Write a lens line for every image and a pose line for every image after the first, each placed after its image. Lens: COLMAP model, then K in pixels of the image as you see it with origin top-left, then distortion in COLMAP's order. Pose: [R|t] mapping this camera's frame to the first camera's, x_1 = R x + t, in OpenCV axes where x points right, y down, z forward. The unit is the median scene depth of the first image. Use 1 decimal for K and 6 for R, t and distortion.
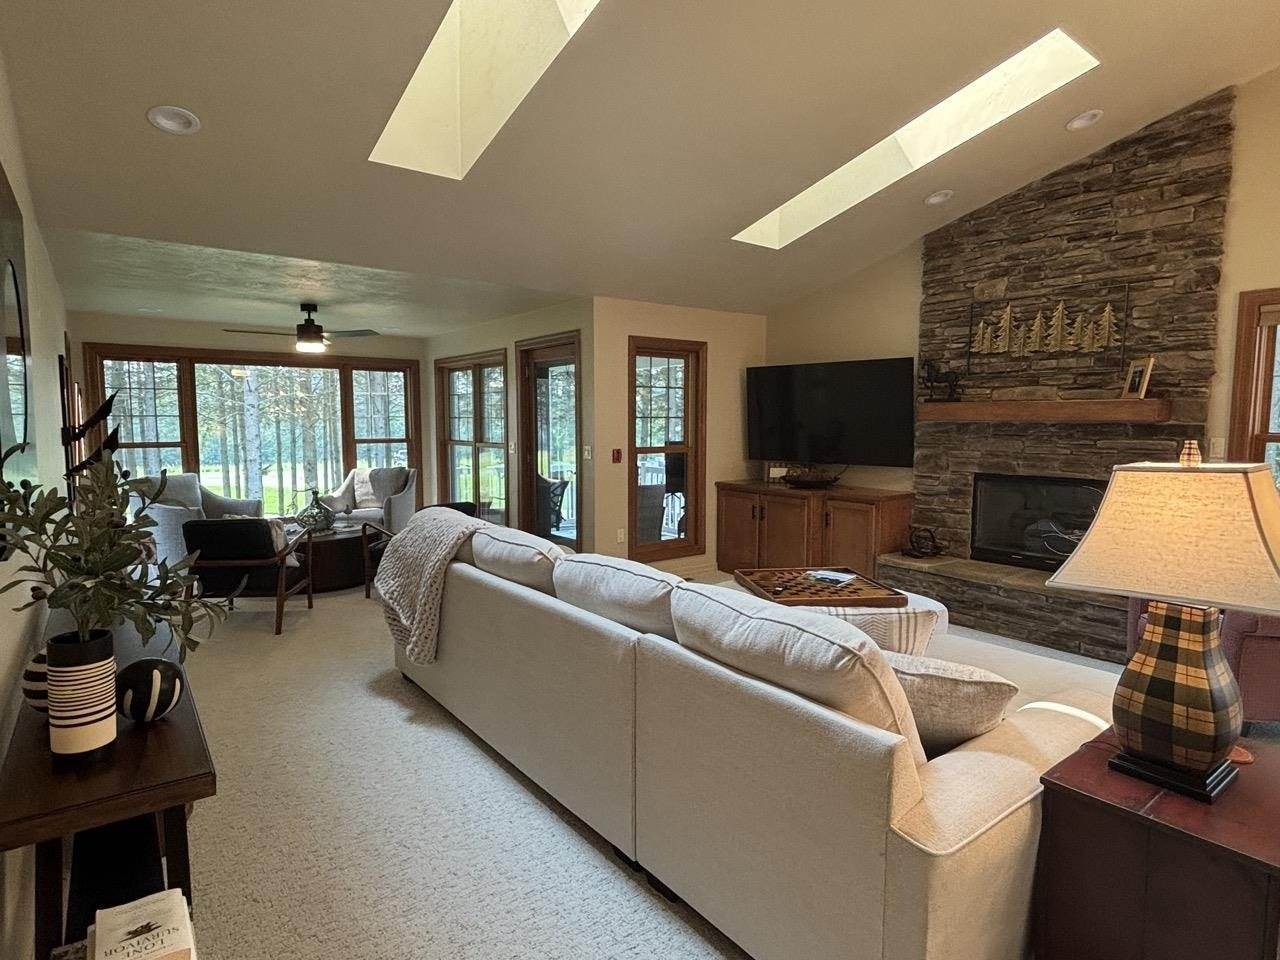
lens RADIAL K [[706.0, 0, 631.7], [0, 706.0, 476.8], [0, 0, 1]] dist [-0.001992, -0.005144]
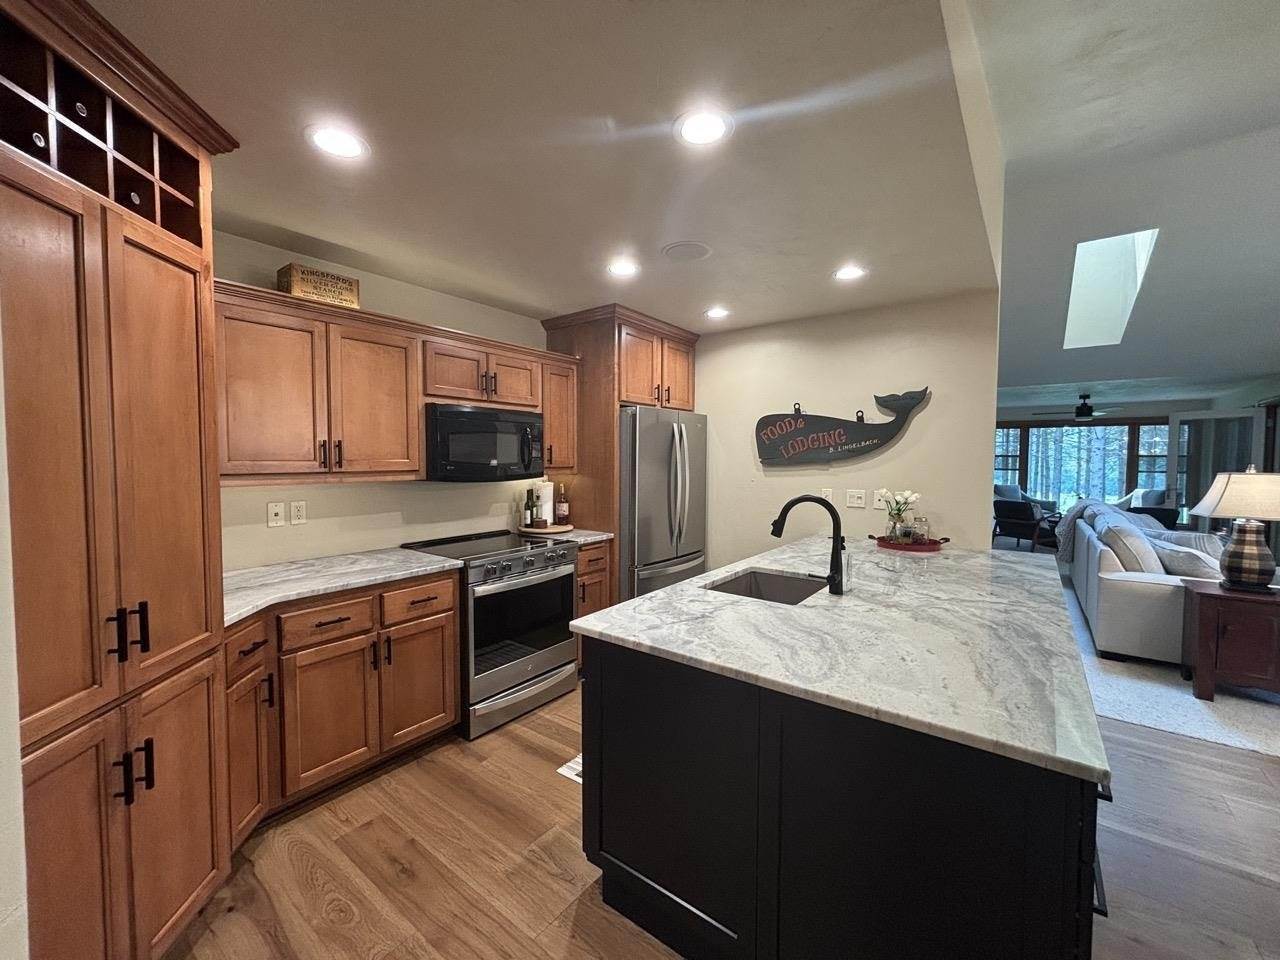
lens RADIAL K [[515.1, 0, 632.8], [0, 515.1, 463.3], [0, 0, 1]] dist [0.003619, -0.003295]
pose [[0.263937, 0.015635, -0.964413, 0.649674], [-0.083756, 0.996463, -0.006767, 0.048269], [0.960896, 0.082562, 0.264313, -0.572365]]
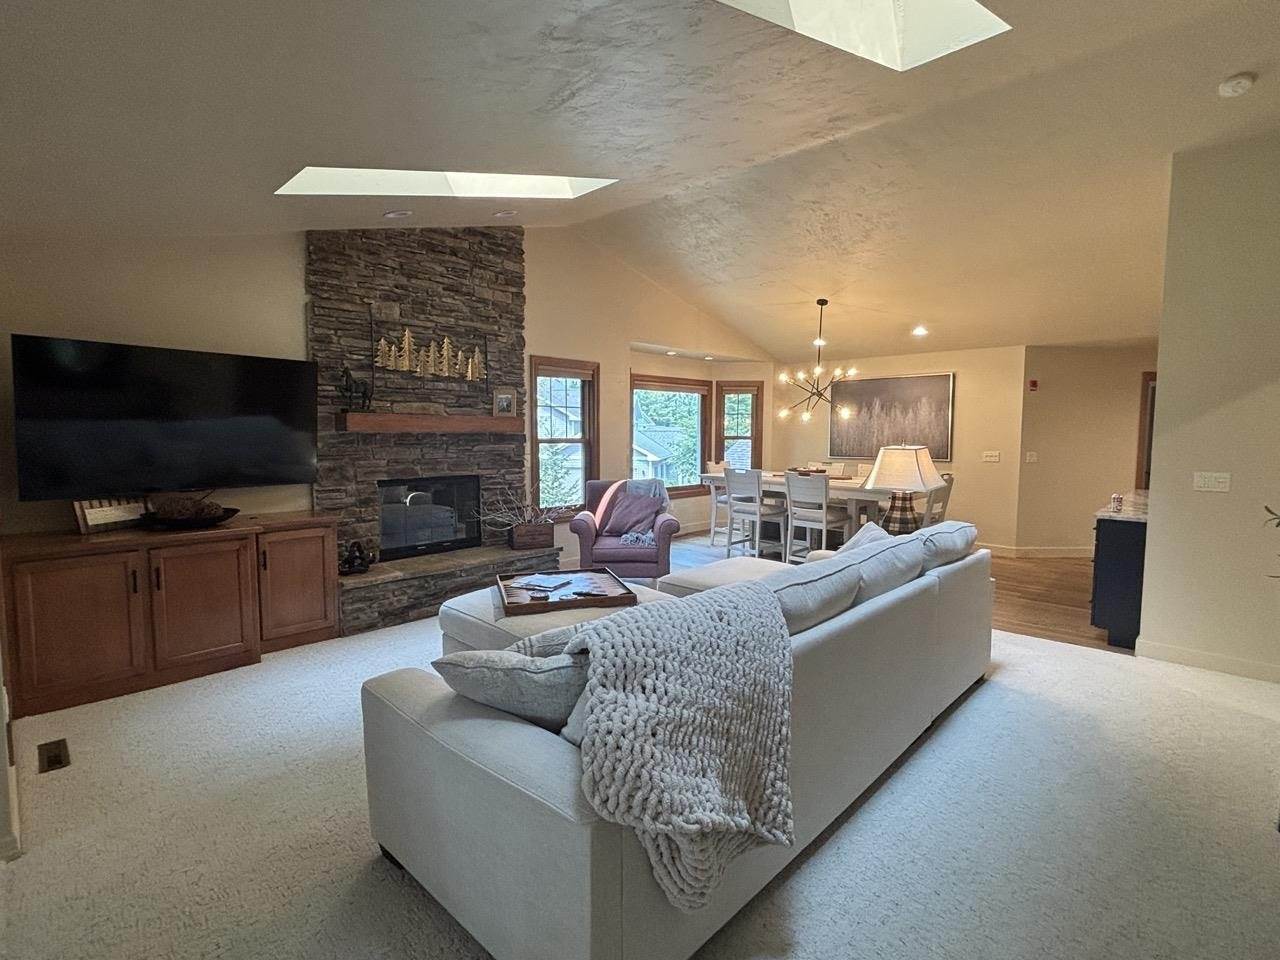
lens RADIAL K [[622.1, 0, 637.6], [0, 622.1, 482.1], [0, 0, 1]] dist [-0.014093, -0.000455]
pose [[-0.162122, -0.088932, 0.982755, -0.522343], [0.068991, 0.992472, 0.101193, -0.074712], [-0.984356, 0.084207, -0.154765, 0.802824]]
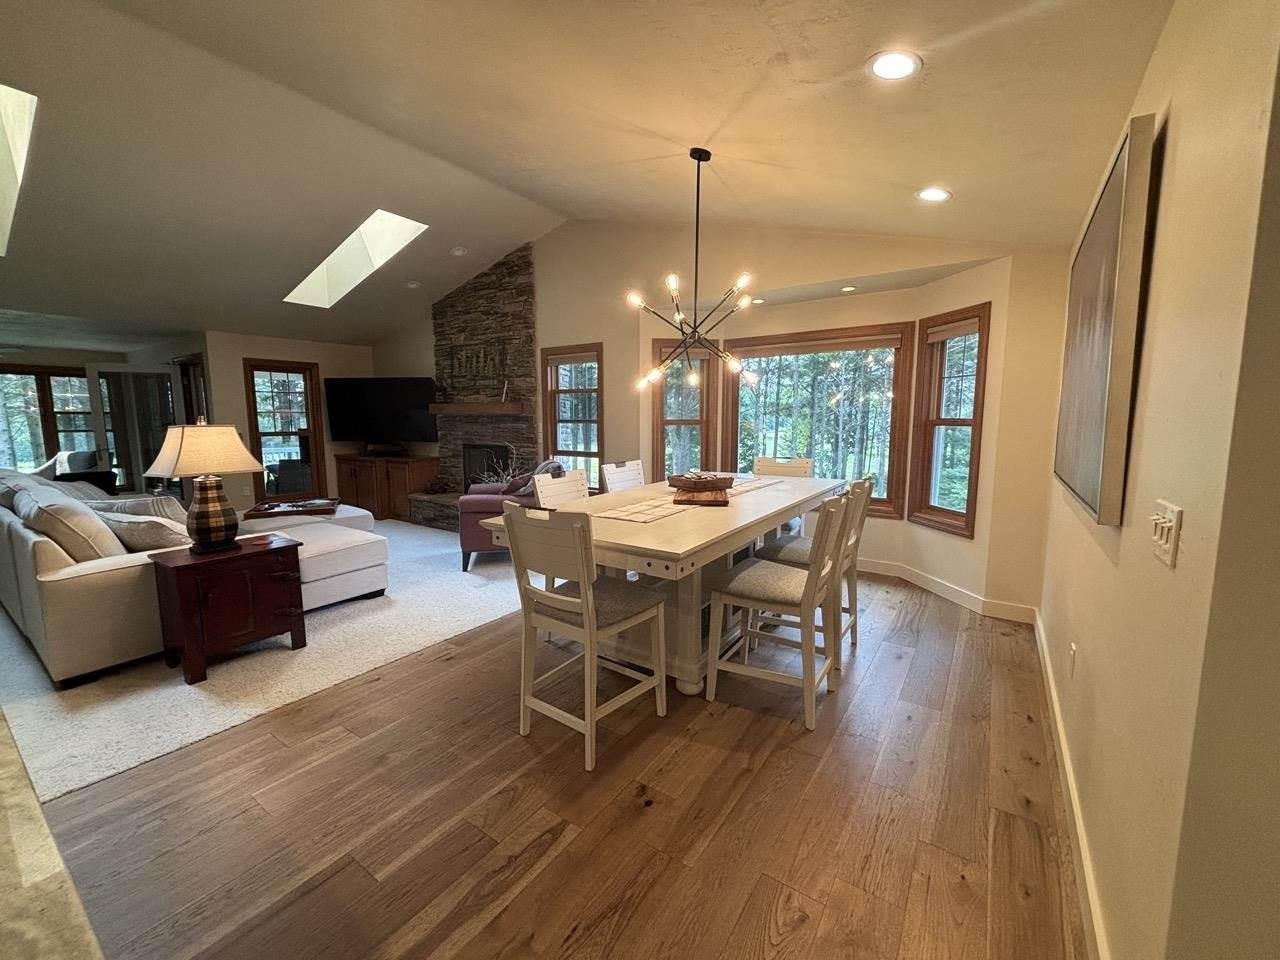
lens RADIAL K [[515.1, 0, 640.9], [0, 515.1, 487.2], [0, 0, 1]] dist [0.003619, -0.003295]
pose [[0.947803, -0.044965, 0.315671, 0.526139], [0.028235, 0.997953, 0.057375, 0.043306], [-0.317605, -0.045467, 0.947132, -0.391611]]
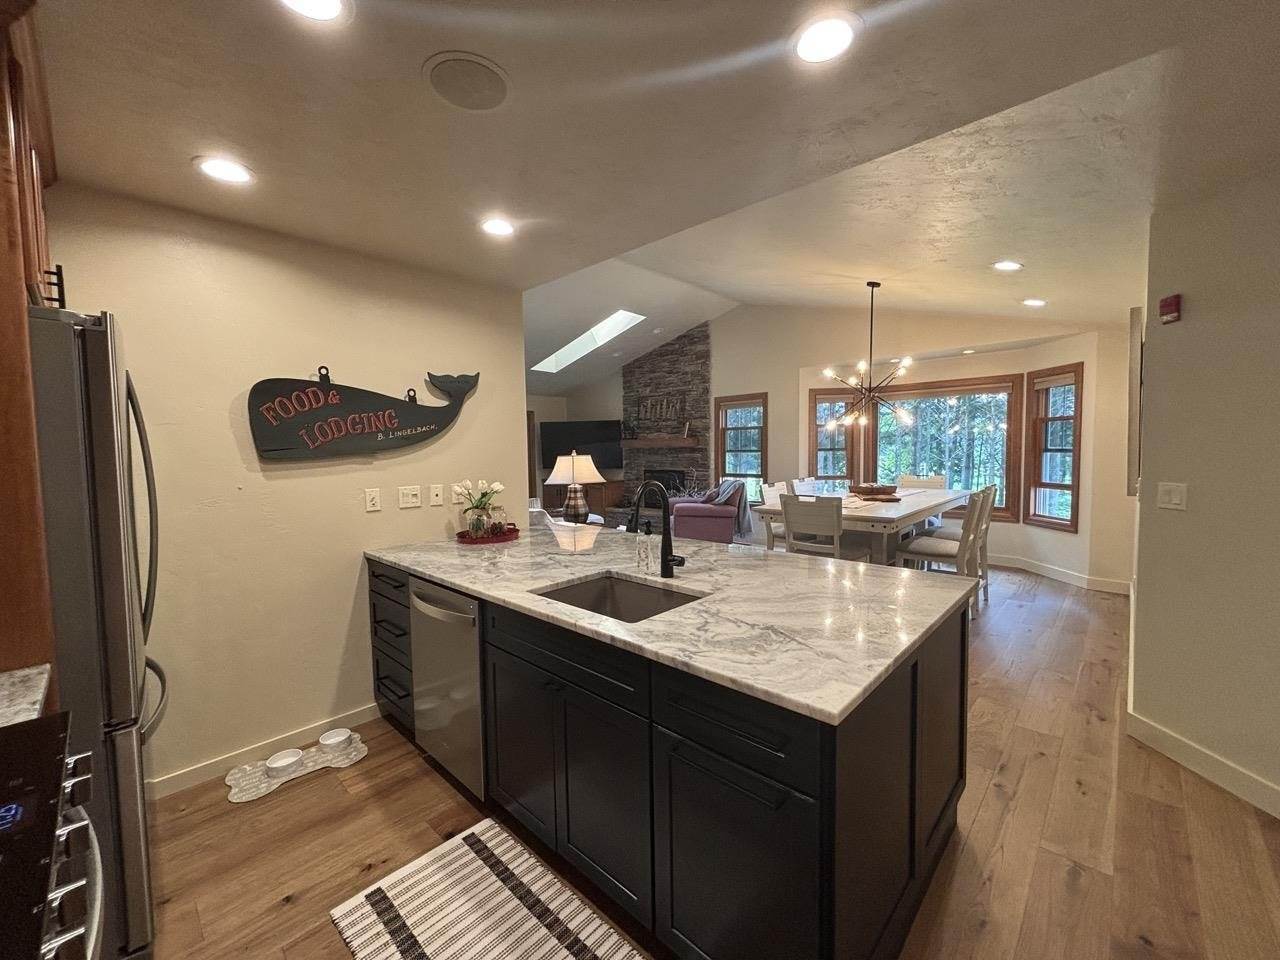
lens RADIAL K [[515.1, 0, 639.0], [0, 515.1, 487.6], [0, 0, 1]] dist [0.003619, -0.003295]
pose [[0.986007, -0.028213, 0.164301, 0.203083], [0.029796, 0.999530, -0.007178, 0.067313], [-0.164021, 0.011973, 0.986384, -0.698103]]
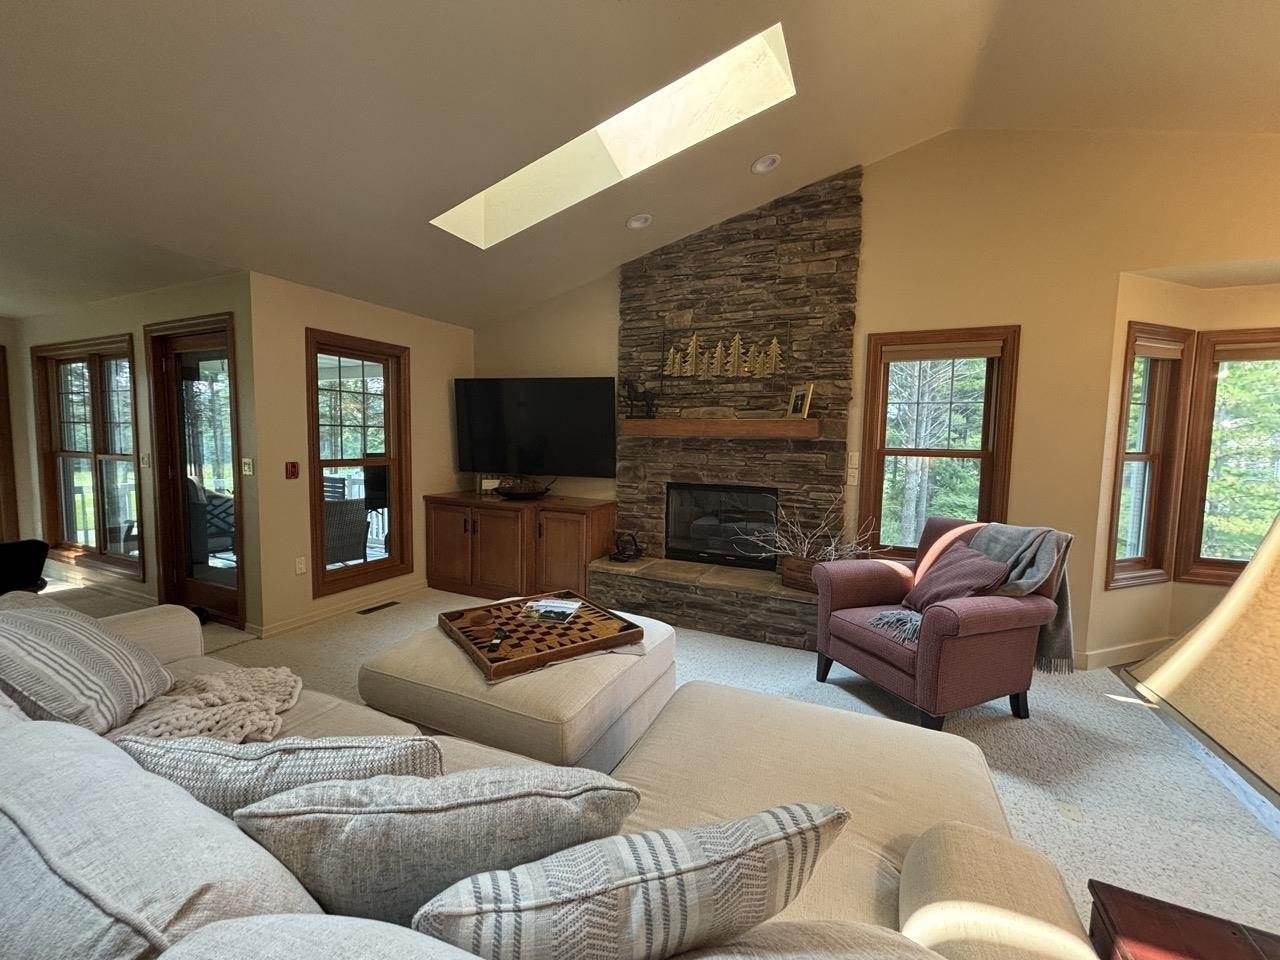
lens RADIAL K [[515.1, 0, 638.7], [0, 515.1, 486.5], [0, 0, 1]] dist [0.003619, -0.003295]
pose [[0.883329, -0.025028, 0.468084, 0.062414], [0.019618, 0.999673, 0.016431, -0.014098], [-0.468342, -0.005331, 0.883531, 0.309377]]
